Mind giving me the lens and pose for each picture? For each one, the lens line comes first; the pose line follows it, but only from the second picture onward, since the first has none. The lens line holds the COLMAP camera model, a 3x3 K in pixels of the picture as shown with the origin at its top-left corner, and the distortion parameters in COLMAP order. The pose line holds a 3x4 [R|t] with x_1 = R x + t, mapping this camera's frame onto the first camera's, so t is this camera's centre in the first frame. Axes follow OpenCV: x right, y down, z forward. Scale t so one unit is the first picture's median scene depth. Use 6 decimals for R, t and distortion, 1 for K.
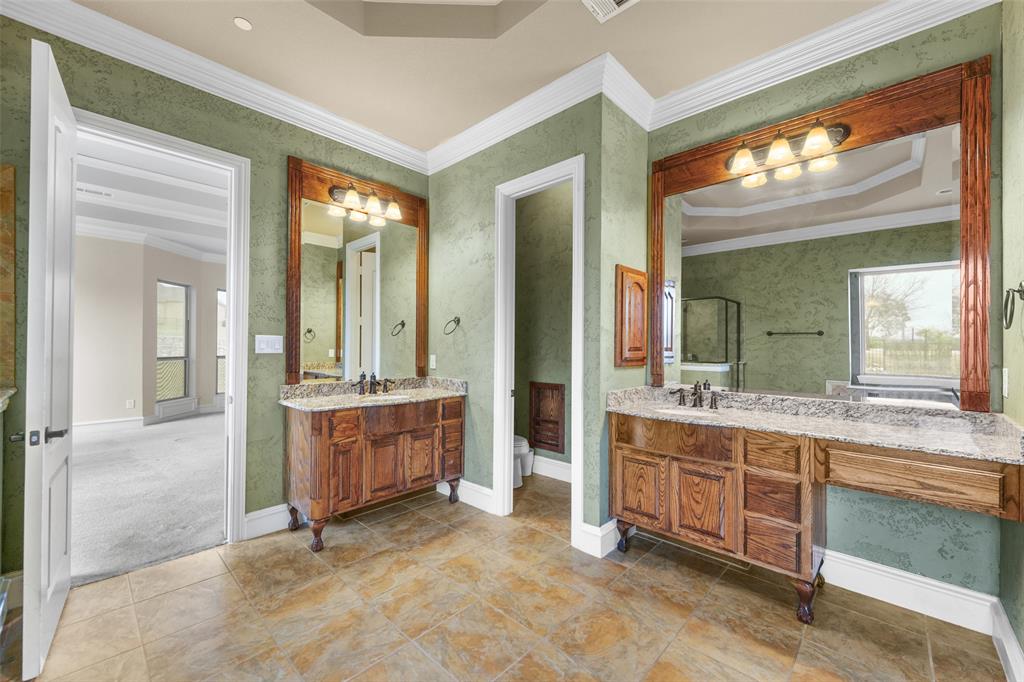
lens RADIAL K [[405.0, 0, 506.5], [0, 405.0, 342.3], [0, 0, 1]] dist [0.002084, 0.000076]
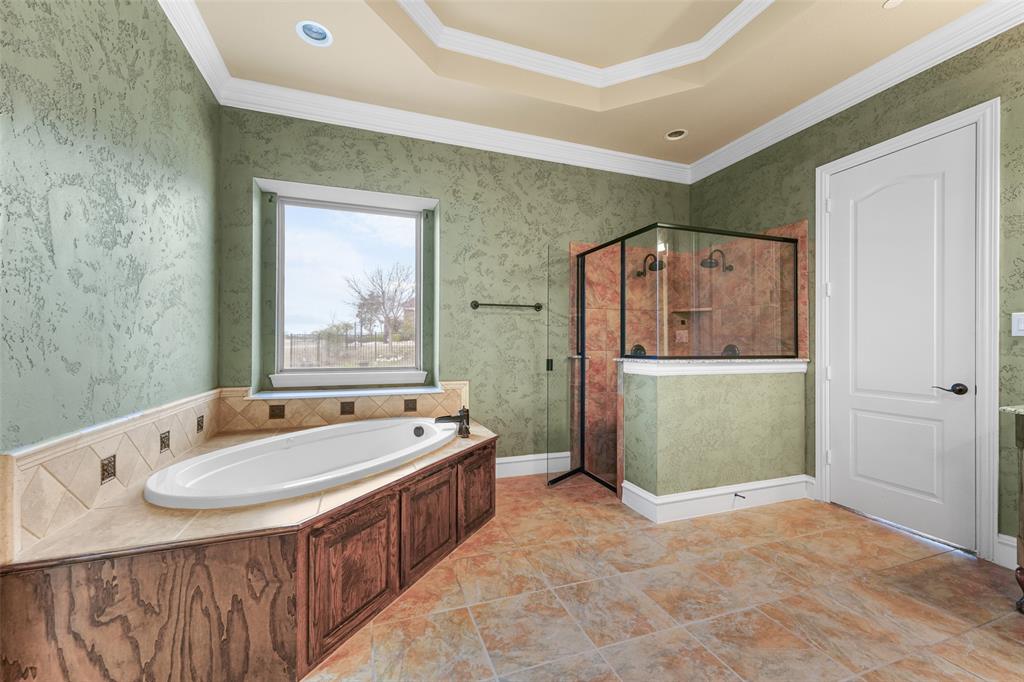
lens RADIAL K [[405.0, 0, 507.3], [0, 405.0, 344.0], [0, 0, 1]] dist [0.002084, 0.000076]
pose [[-0.444651, -0.006225, -0.895682, 0.704302], [0.004830, 0.999945, -0.009348, 0.060453], [0.895691, -0.008483, -0.444597, 0.632652]]
